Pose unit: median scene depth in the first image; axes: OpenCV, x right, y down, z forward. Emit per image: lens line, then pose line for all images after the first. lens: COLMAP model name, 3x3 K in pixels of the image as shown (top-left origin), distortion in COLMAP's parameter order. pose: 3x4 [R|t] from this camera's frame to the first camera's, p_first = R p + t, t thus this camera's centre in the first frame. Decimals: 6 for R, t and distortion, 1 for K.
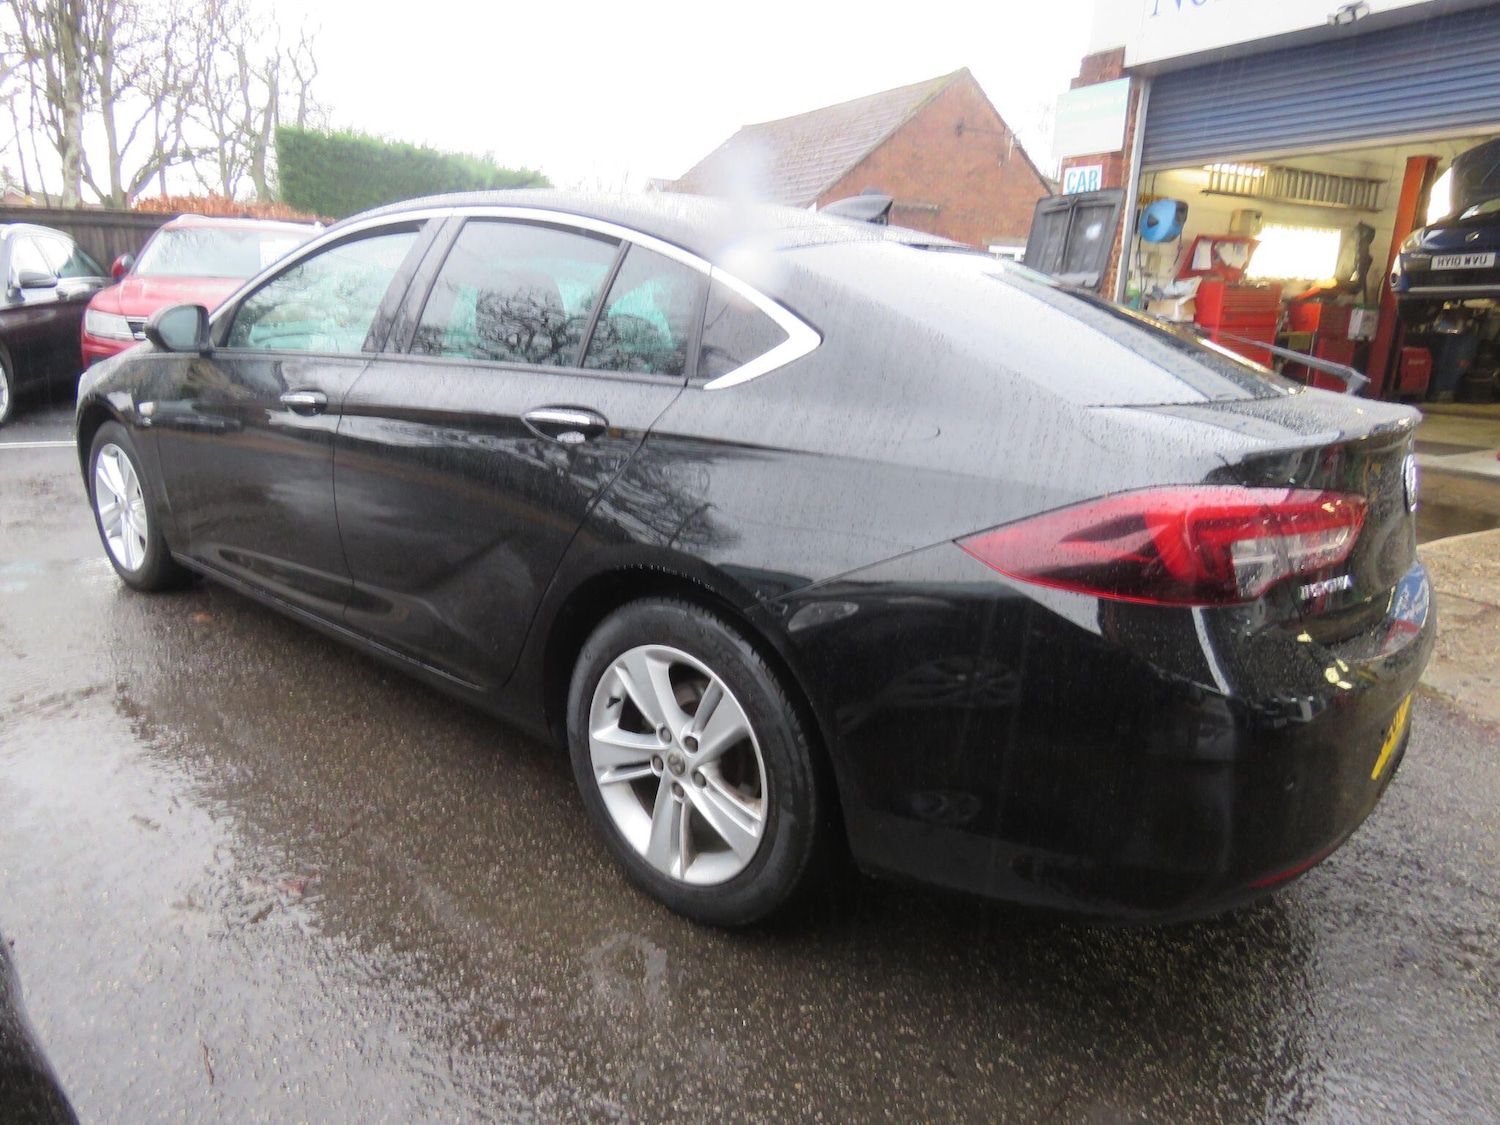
lens RADIAL K [[981.3, 0, 736.6], [0, 981.3, 562.7], [0, 0, 1]] dist [-0.018022, 0.014730]
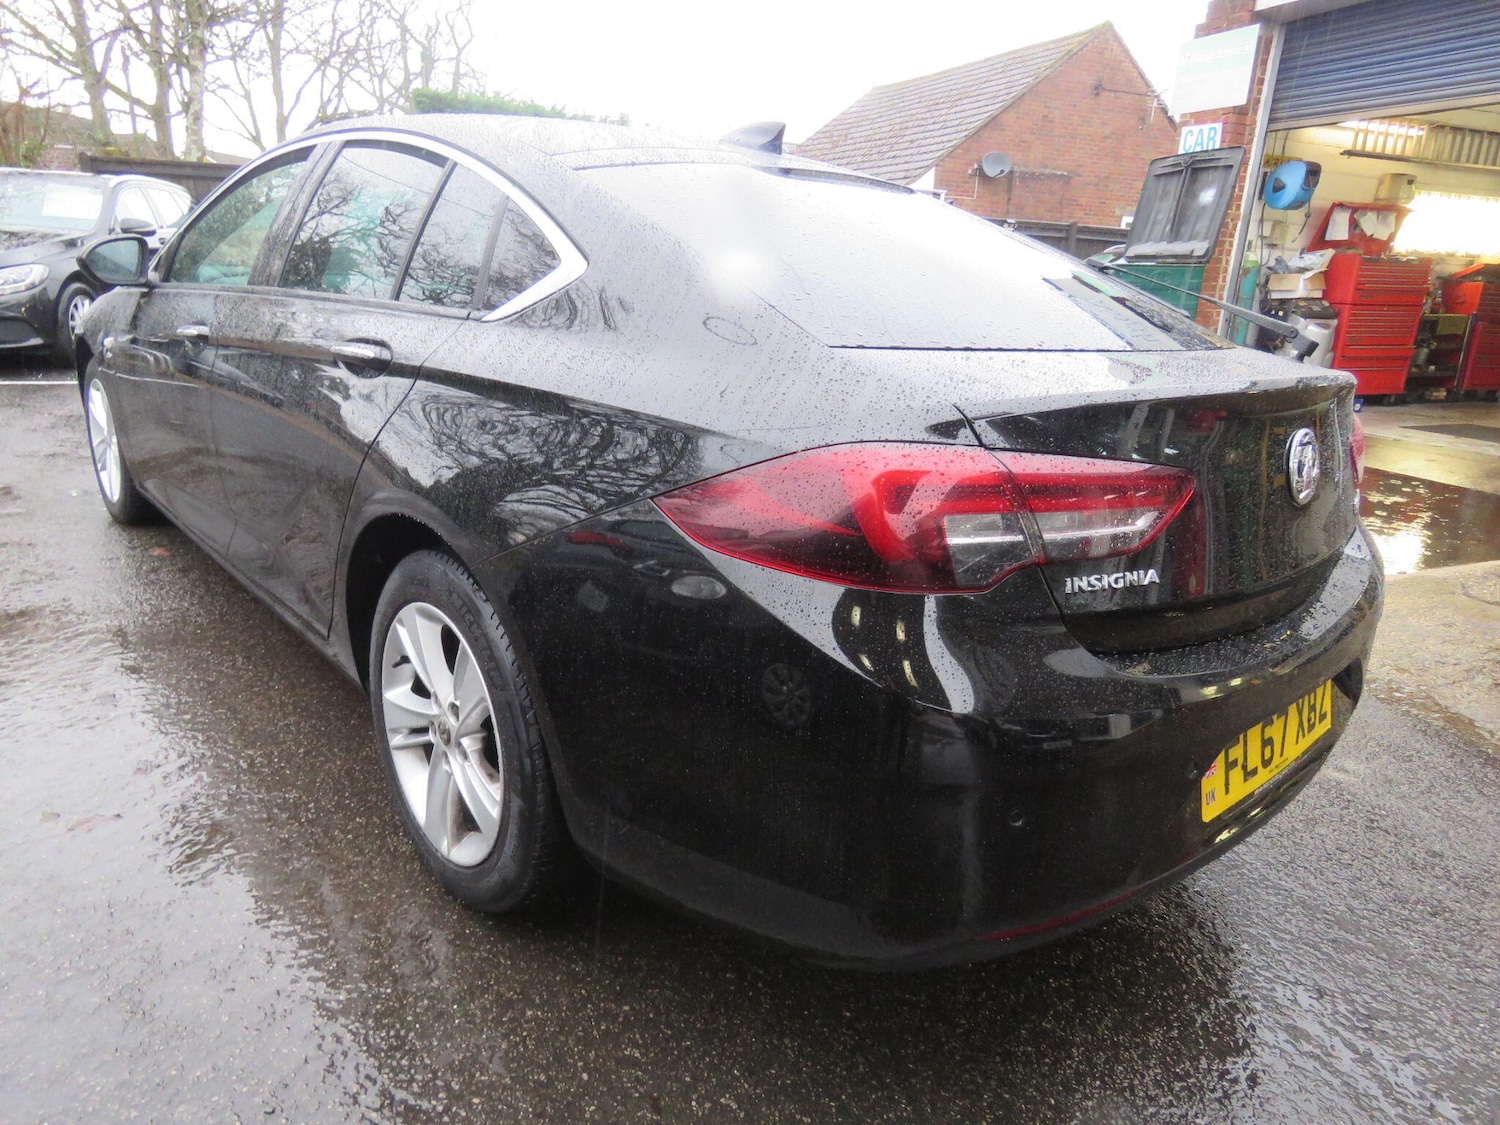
lens RADIAL K [[981.3, 0, 737.5], [0, 981.3, 566.6], [0, 0, 1]] dist [-0.018022, 0.014730]
pose [[0.989734, 0.061531, -0.129001, 0.068669], [-0.057437, 0.997728, 0.035223, 0.000381], [0.130876, -0.027452, 0.991019, 0.028123]]
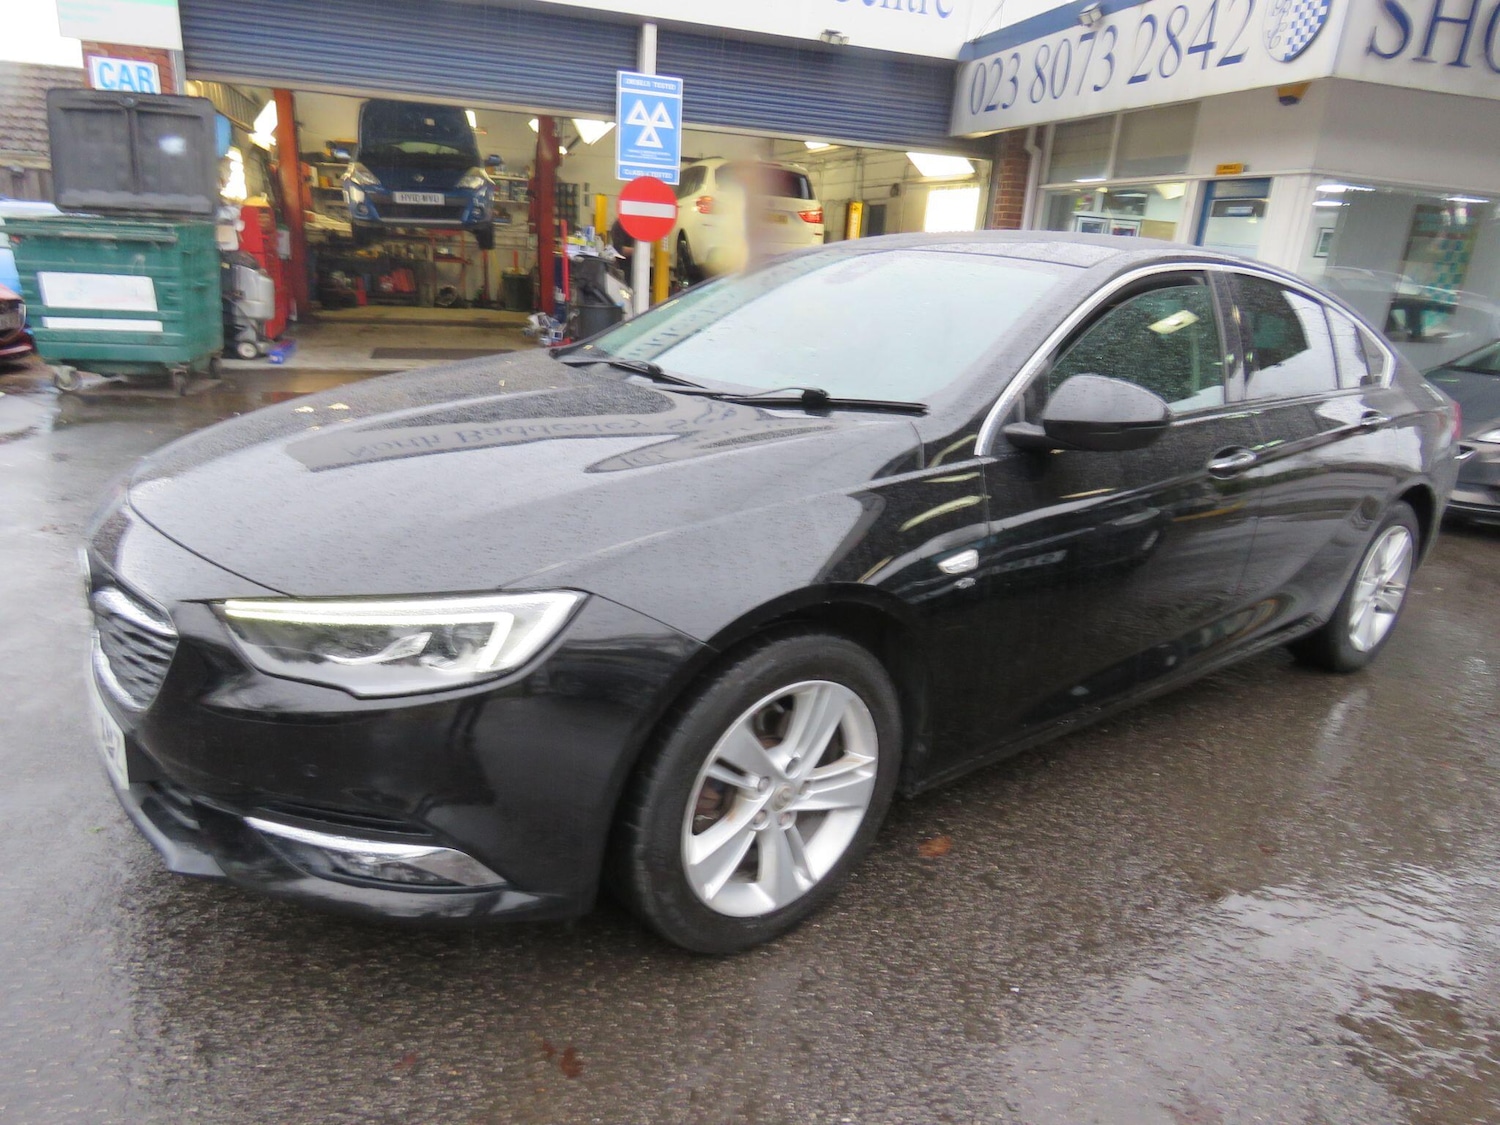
lens RADIAL K [[981.3, 0, 746.9], [0, 981.3, 561.4], [0, 0, 1]] dist [-0.018022, 0.014730]
pose [[0.210482, -0.307288, 0.928047, -0.429655], [0.202510, 0.942428, 0.266120, -0.120985], [-0.956393, 0.131925, 0.260593, 0.344720]]
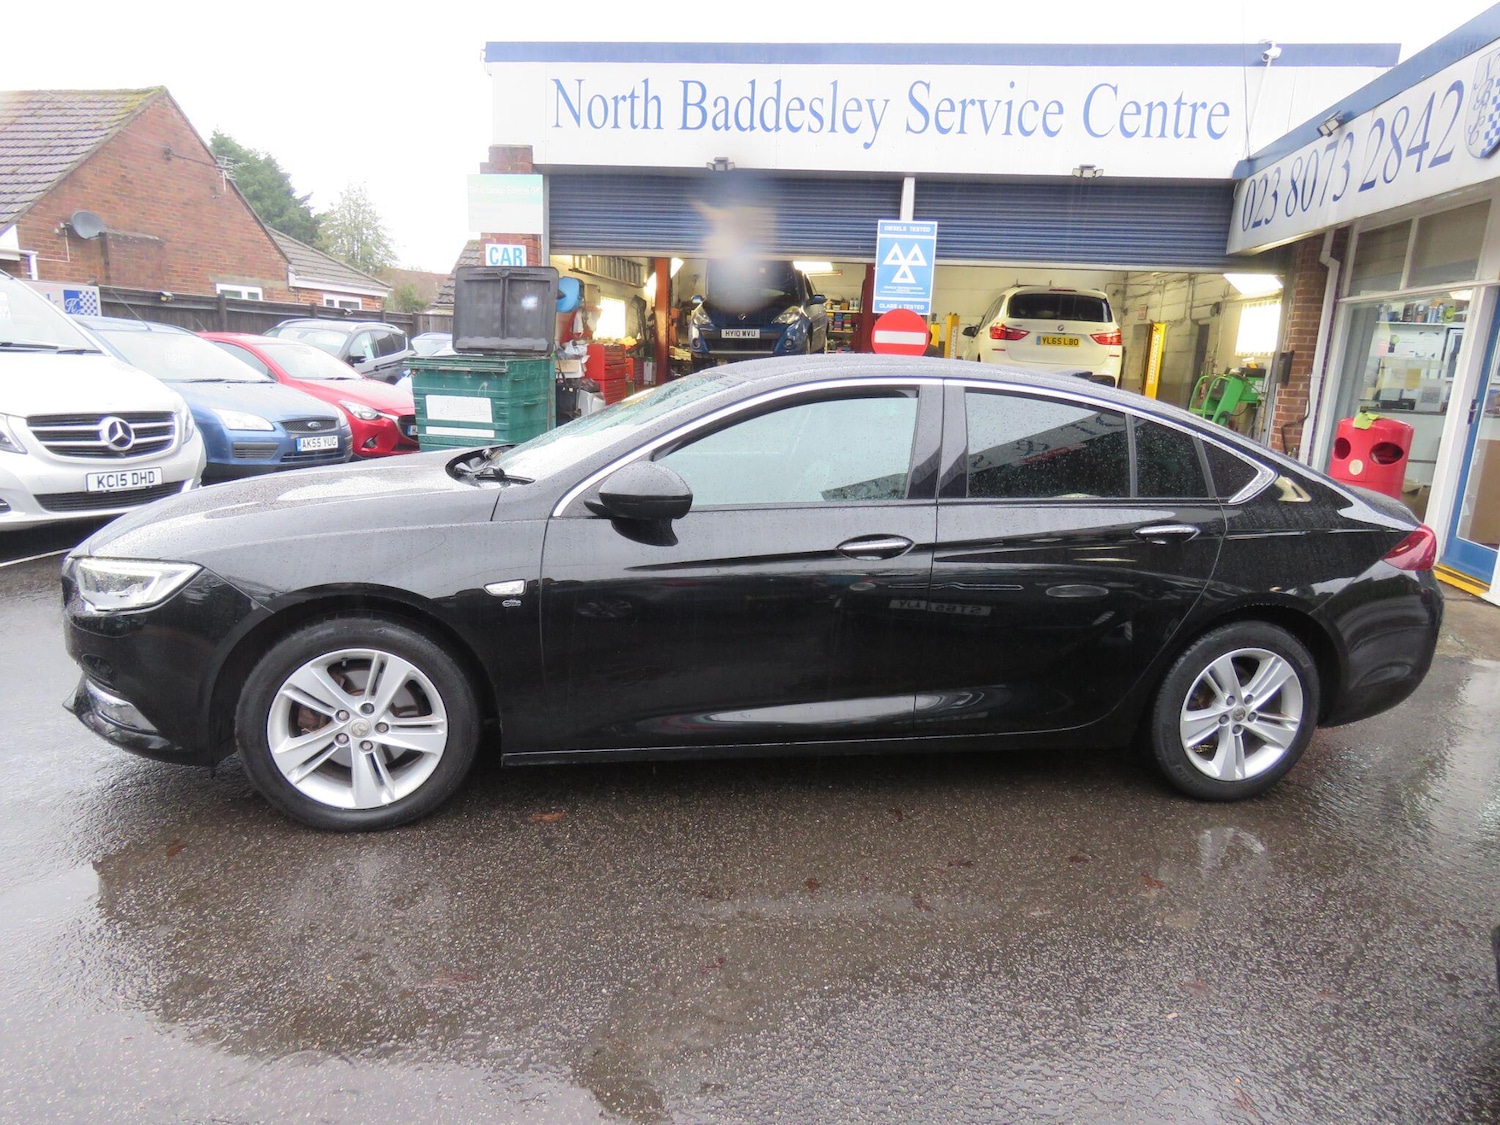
lens RADIAL K [[981.3, 0, 743.5], [0, 981.3, 560.5], [0, 0, 1]] dist [-0.018022, 0.014730]
pose [[0.620487, -0.163092, 0.767071, -0.405030], [0.181321, 0.981467, 0.062004, -0.067904], [-0.762967, 0.100613, 0.638559, 0.107628]]
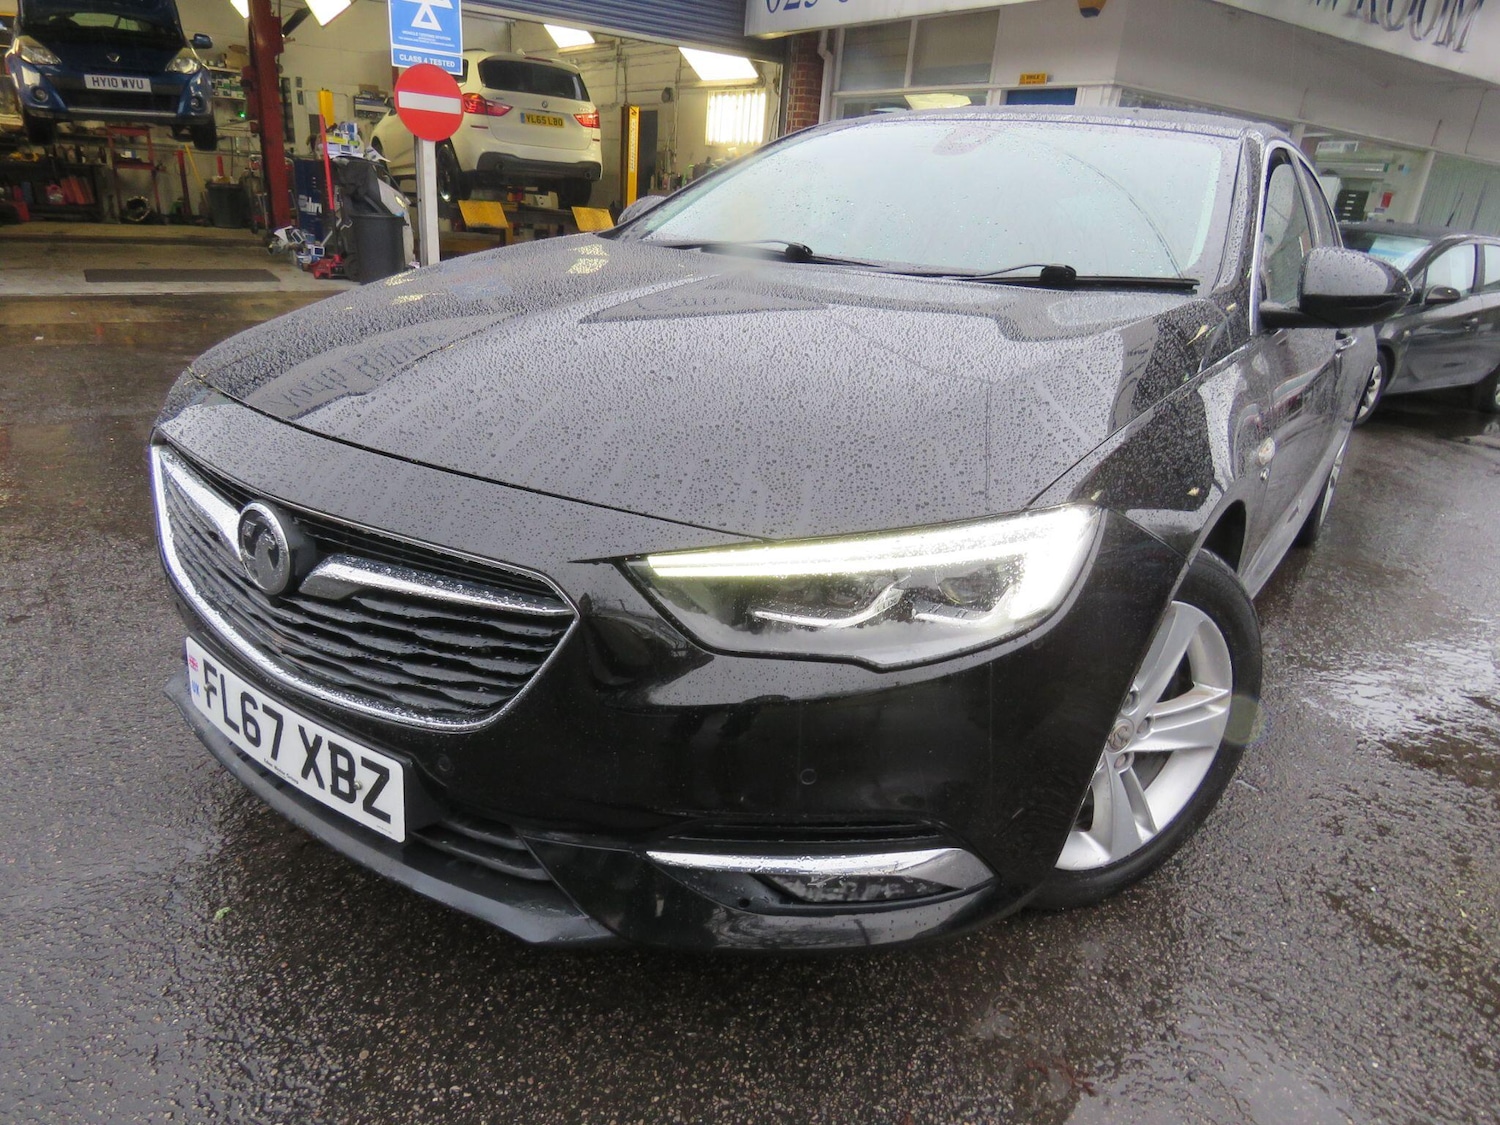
lens RADIAL K [[1019.8, 0, 722.0], [0, 1019.8, 571.8], [0, 0, 1]] dist [-0.025539, 0.006917]
pose [[-0.053631, -0.377220, 0.924570, -0.410048], [0.186524, 0.905821, 0.380390, -0.131382], [-0.980985, 0.192855, 0.021780, 0.462593]]
